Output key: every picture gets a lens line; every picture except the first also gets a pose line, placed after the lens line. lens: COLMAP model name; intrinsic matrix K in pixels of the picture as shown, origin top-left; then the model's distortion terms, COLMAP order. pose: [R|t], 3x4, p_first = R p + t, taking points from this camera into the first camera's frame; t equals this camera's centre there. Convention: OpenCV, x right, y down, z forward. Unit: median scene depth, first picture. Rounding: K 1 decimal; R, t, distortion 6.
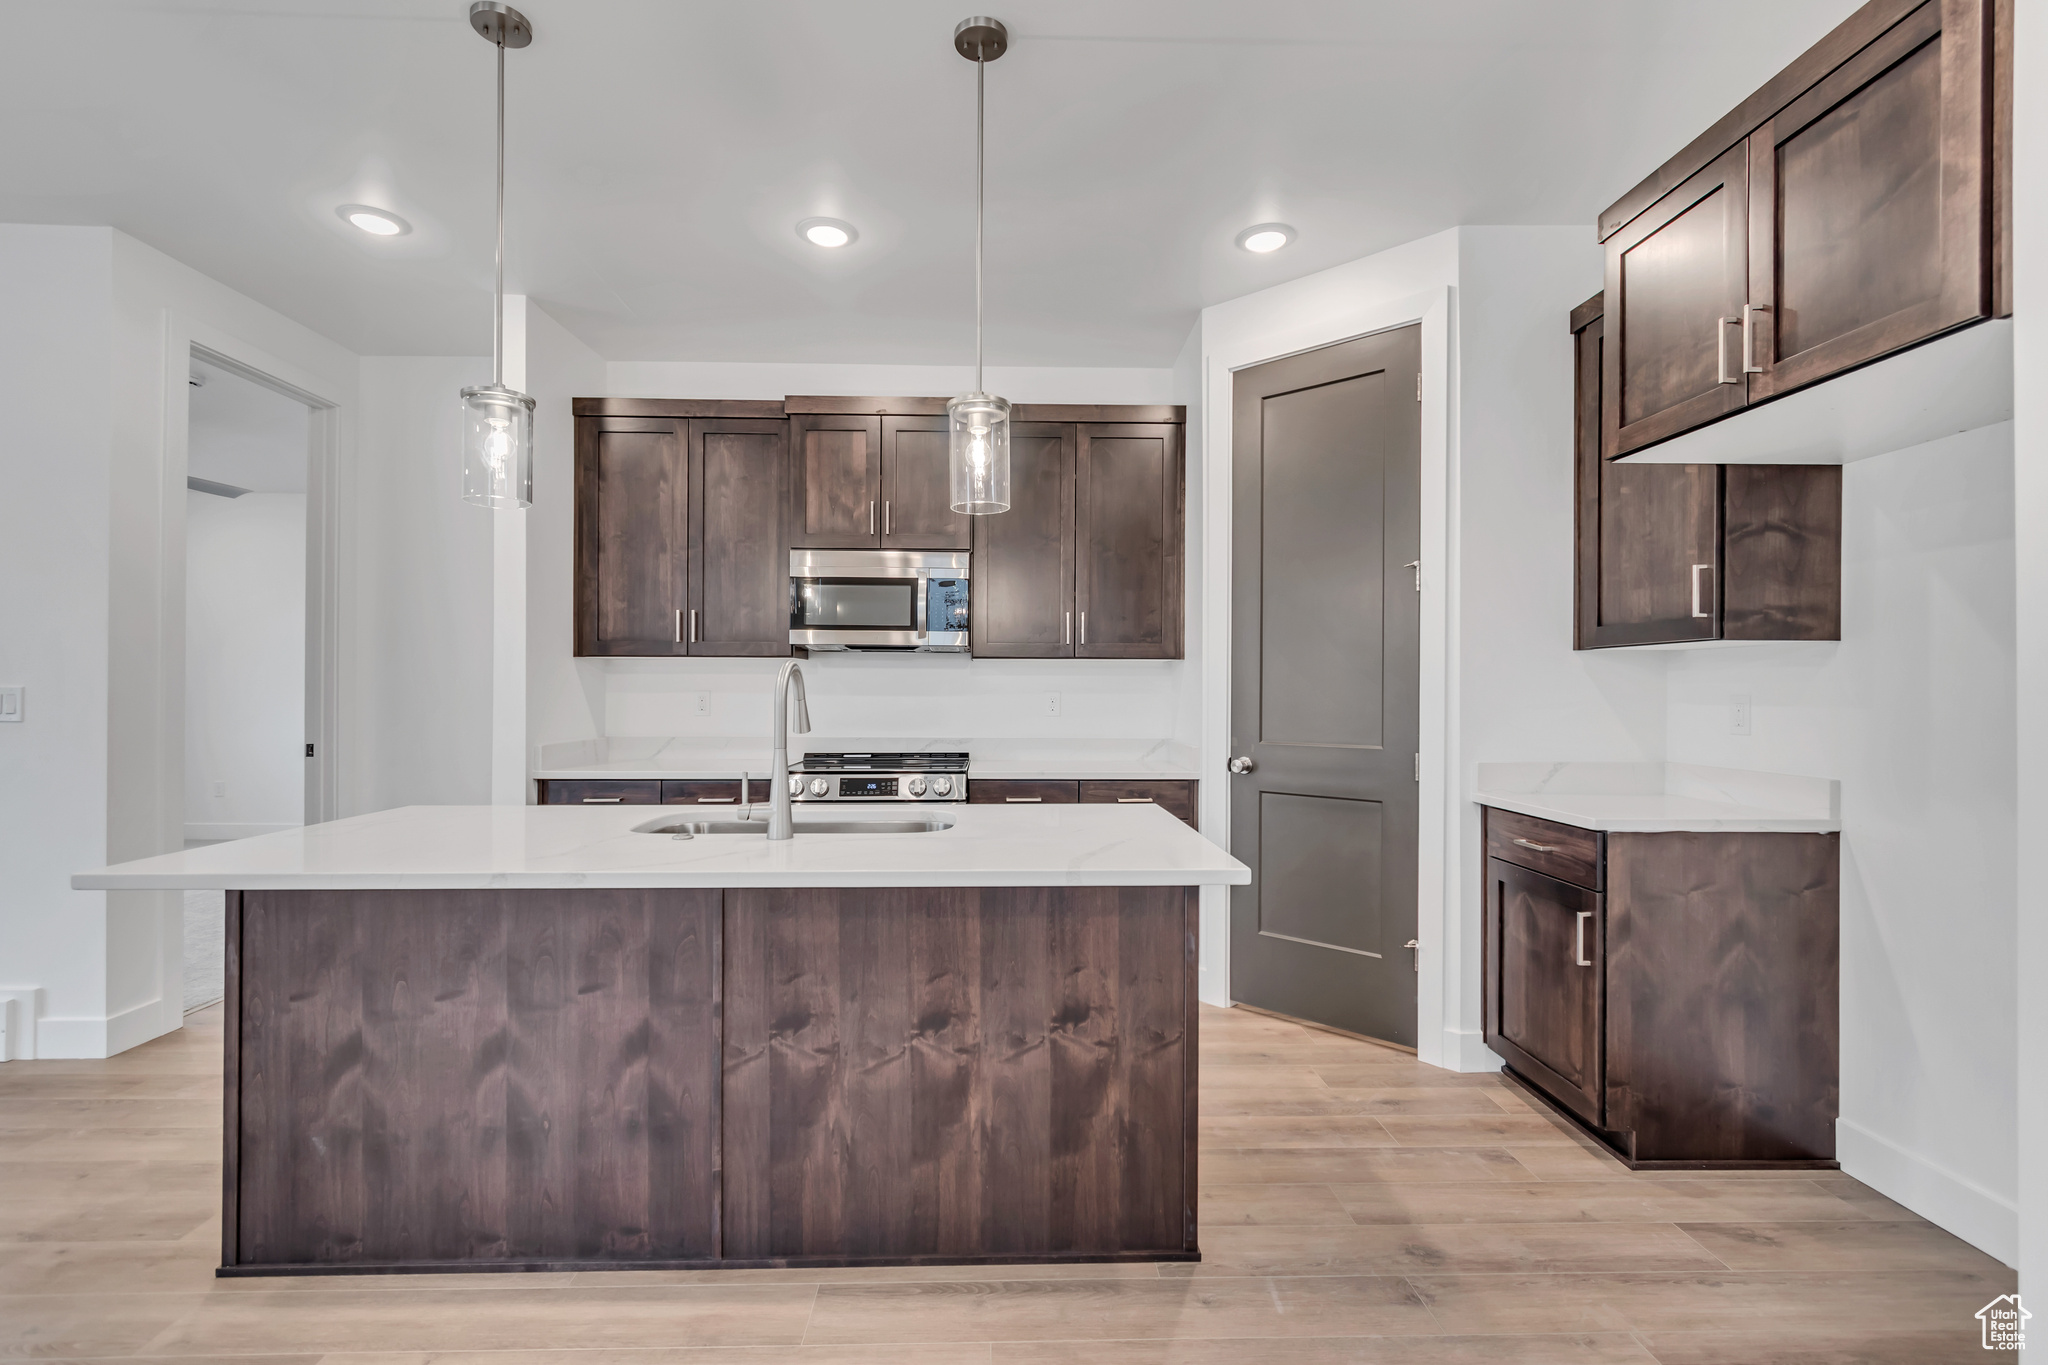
lens RADIAL K [[917.7, 0, 1017.7], [0, 917.7, 687.0], [0, 0, 1]] dist [0.006477, -0.002078]
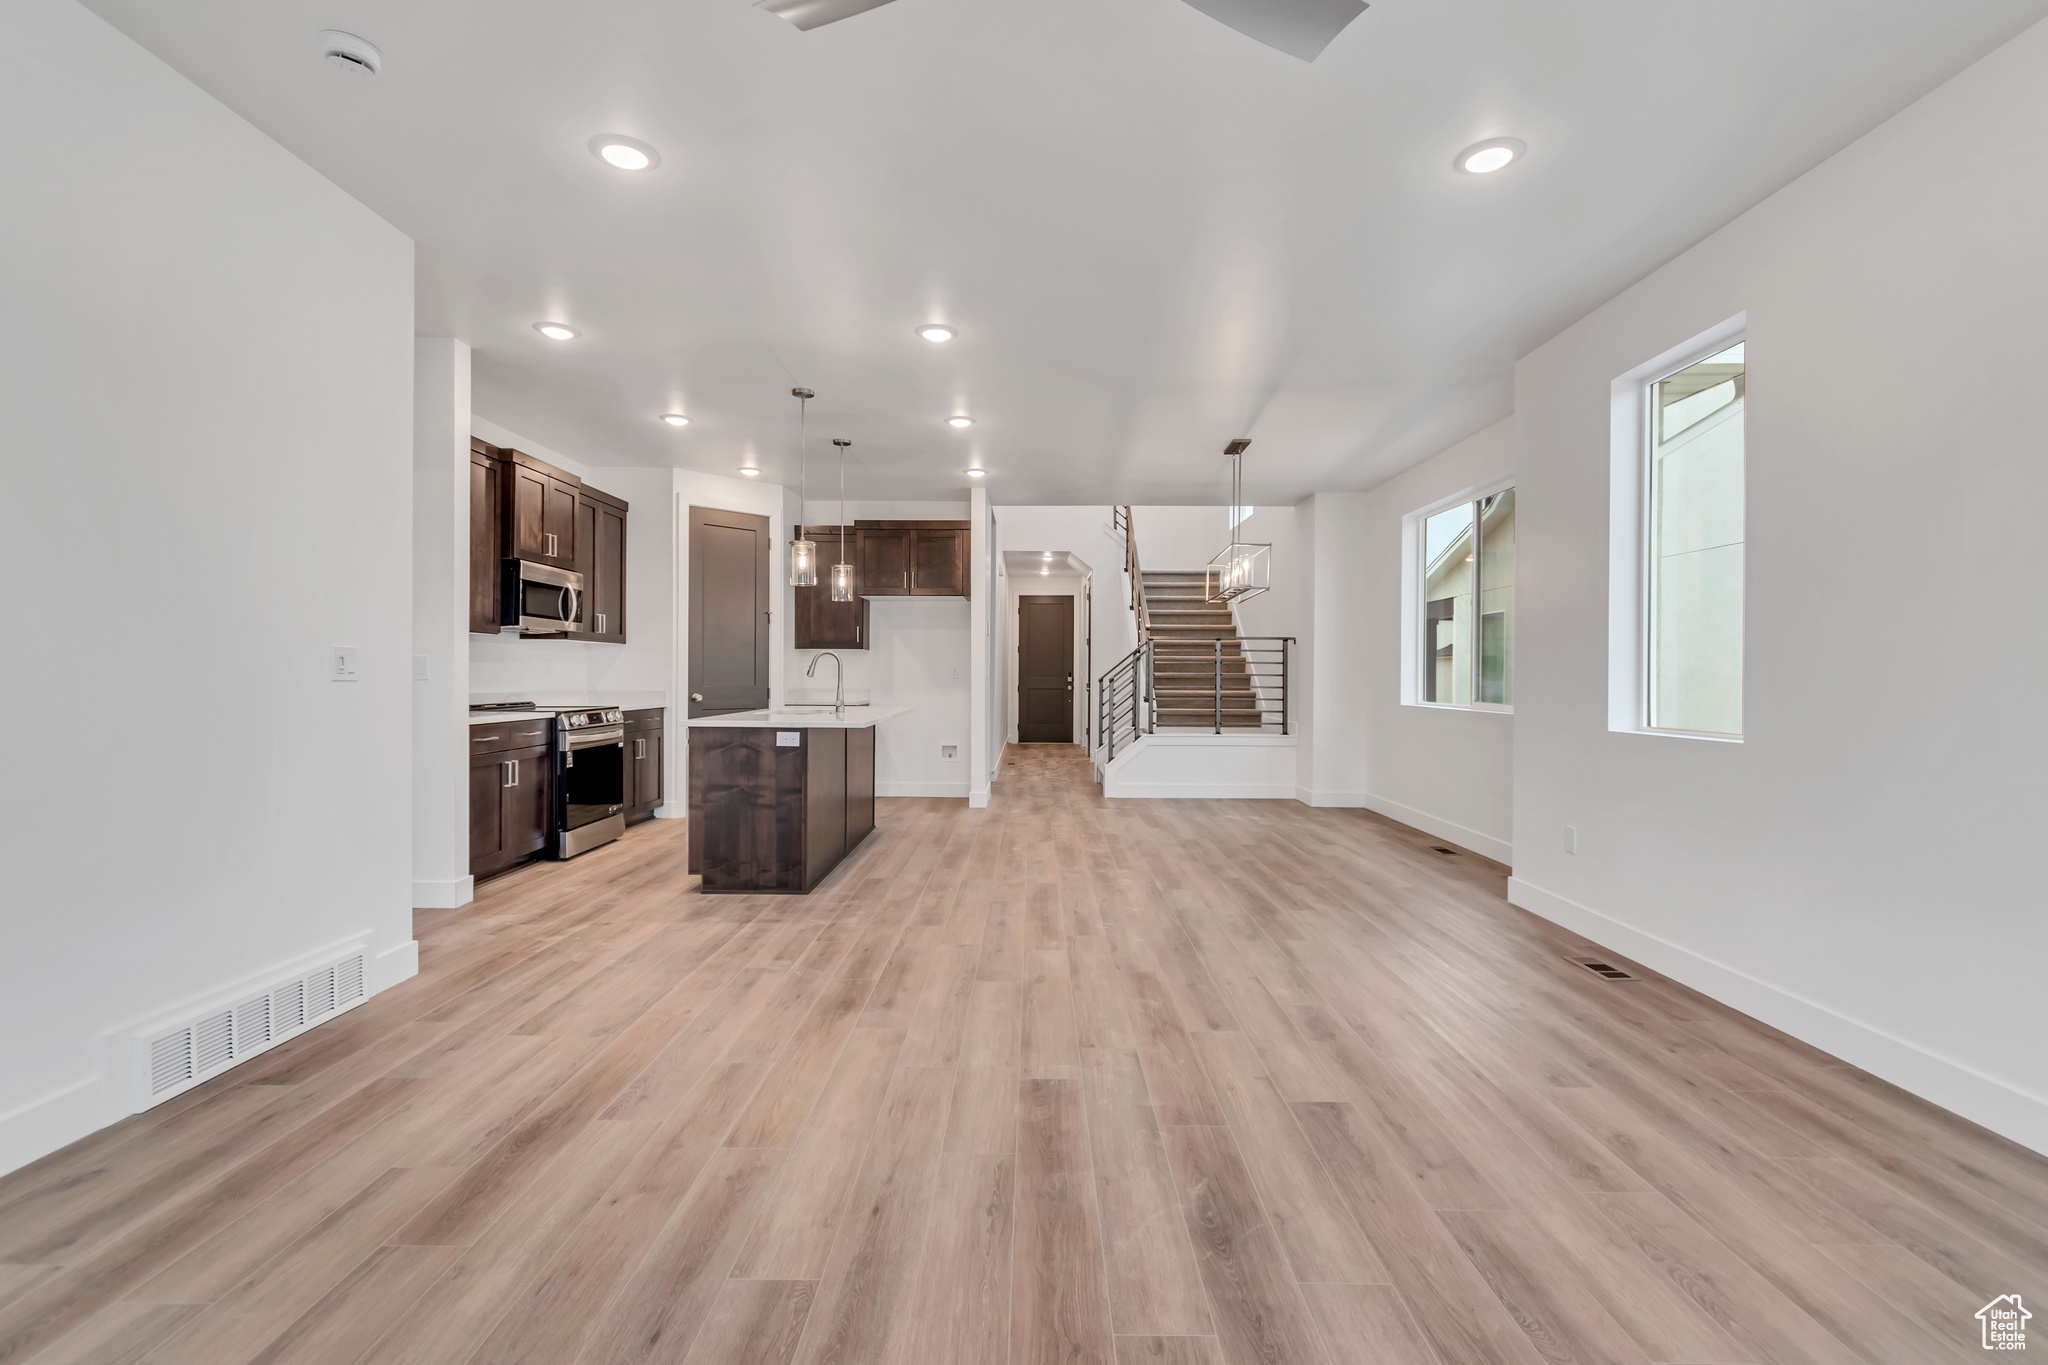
lens RADIAL K [[917.7, 0, 1030.2], [0, 917.7, 681.5], [0, 0, 1]] dist [0.006477, -0.002078]
pose [[0.029204, -0.010933, 0.999514, -2.965136], [-0.010092, 0.999886, 0.011232, 0.028277], [-0.999523, -0.010415, 0.029091, 0.298937]]
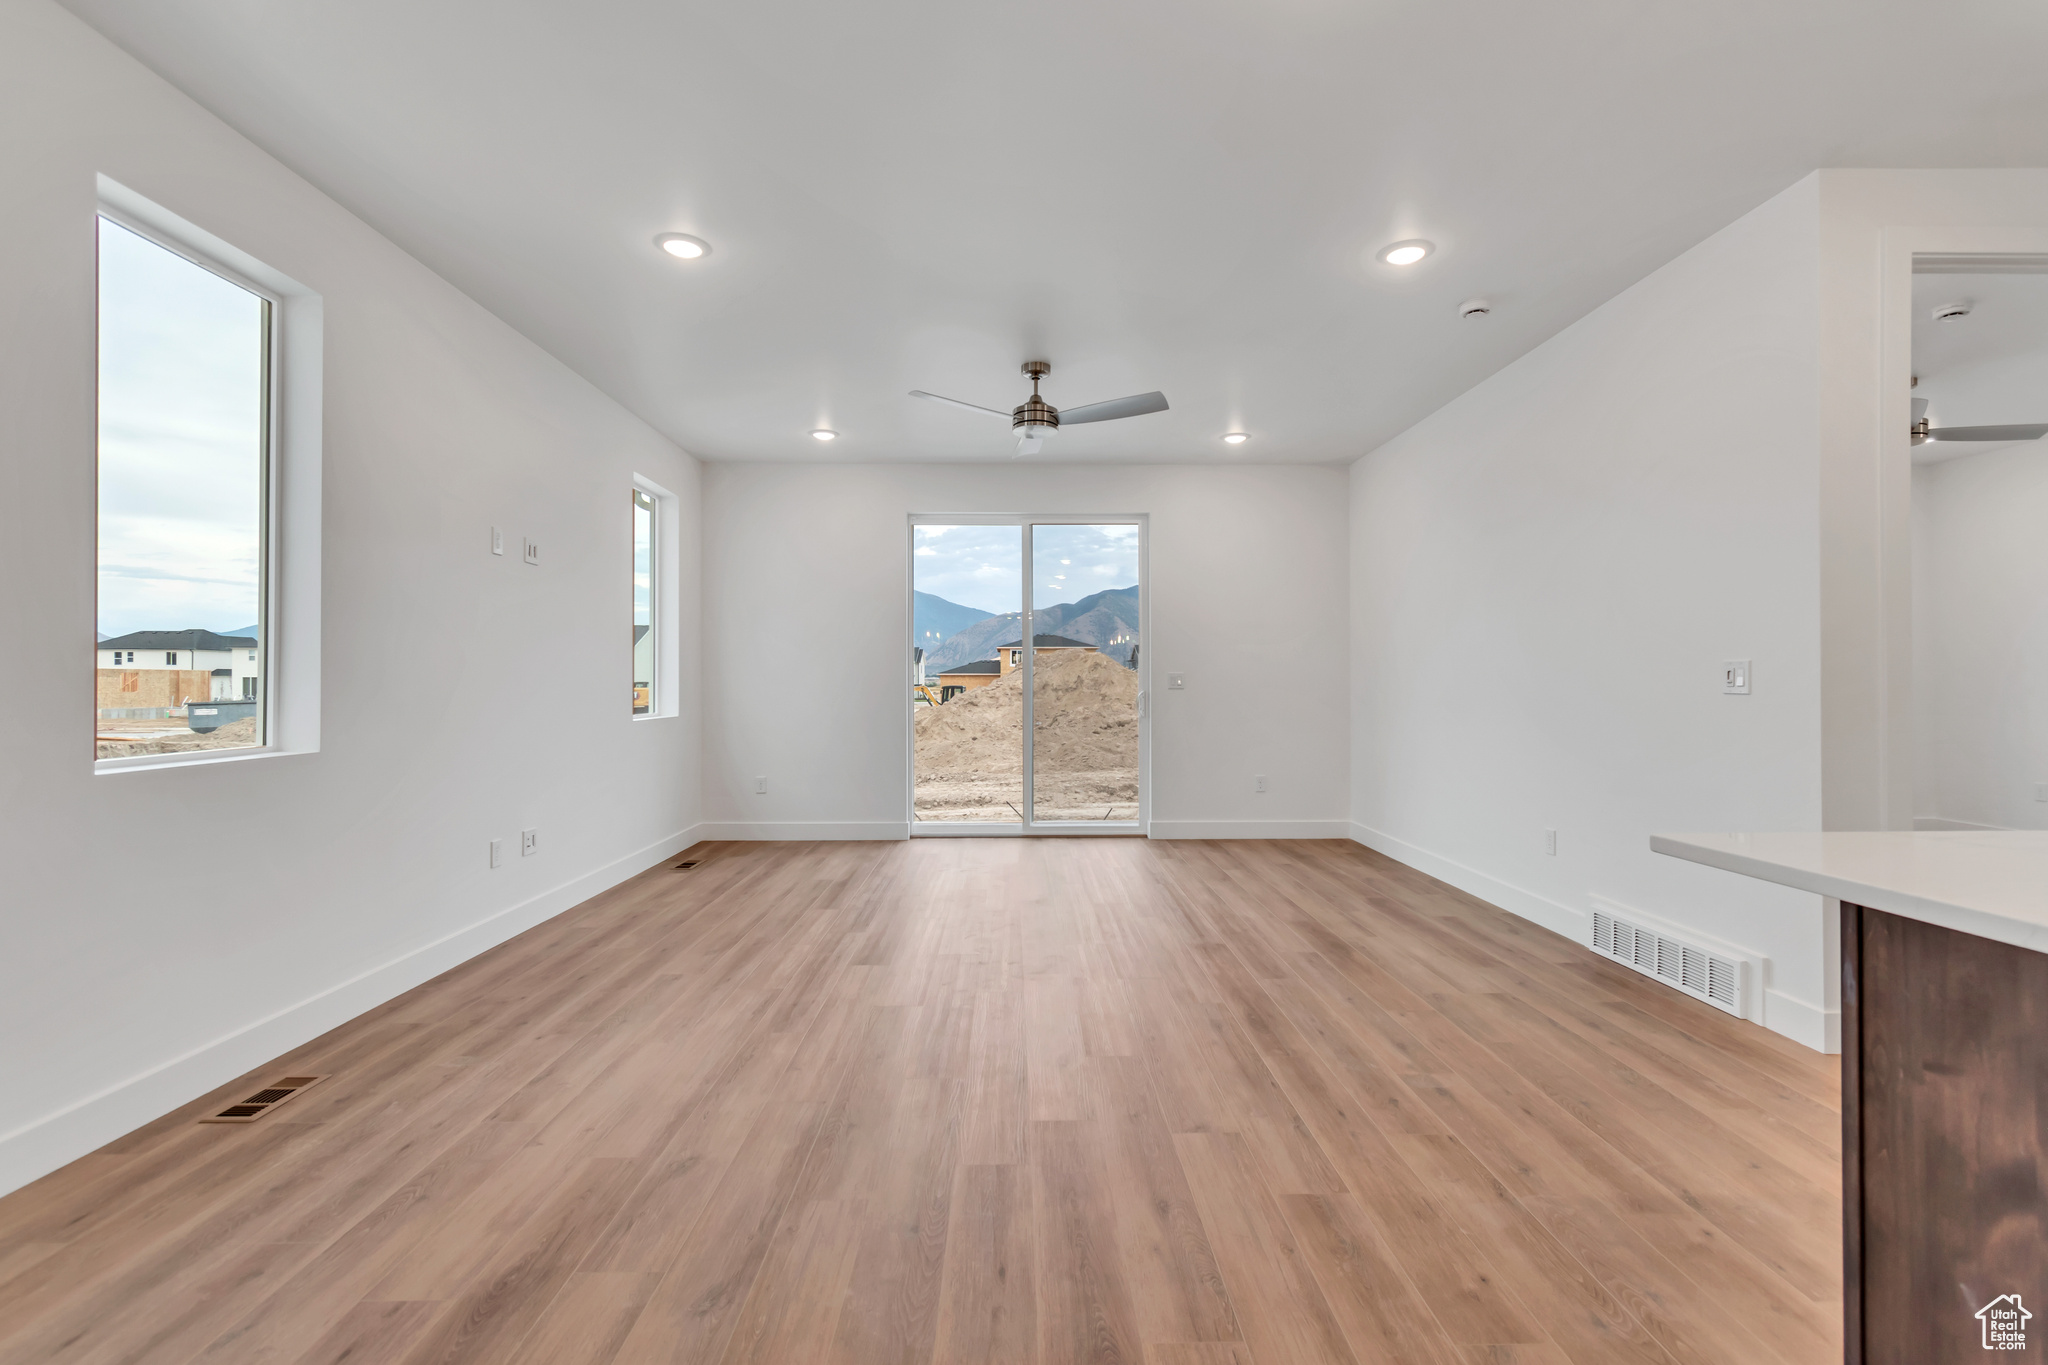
lens RADIAL K [[917.7, 0, 1028.9], [0, 917.7, 674.4], [0, 0, 1]] dist [0.006477, -0.002078]
pose [[-0.005488, -0.014303, -0.999883, -0.062482], [0.003967, 0.999890, -0.014325, 0.039819], [0.999977, -0.004046, -0.005431, 0.282176]]
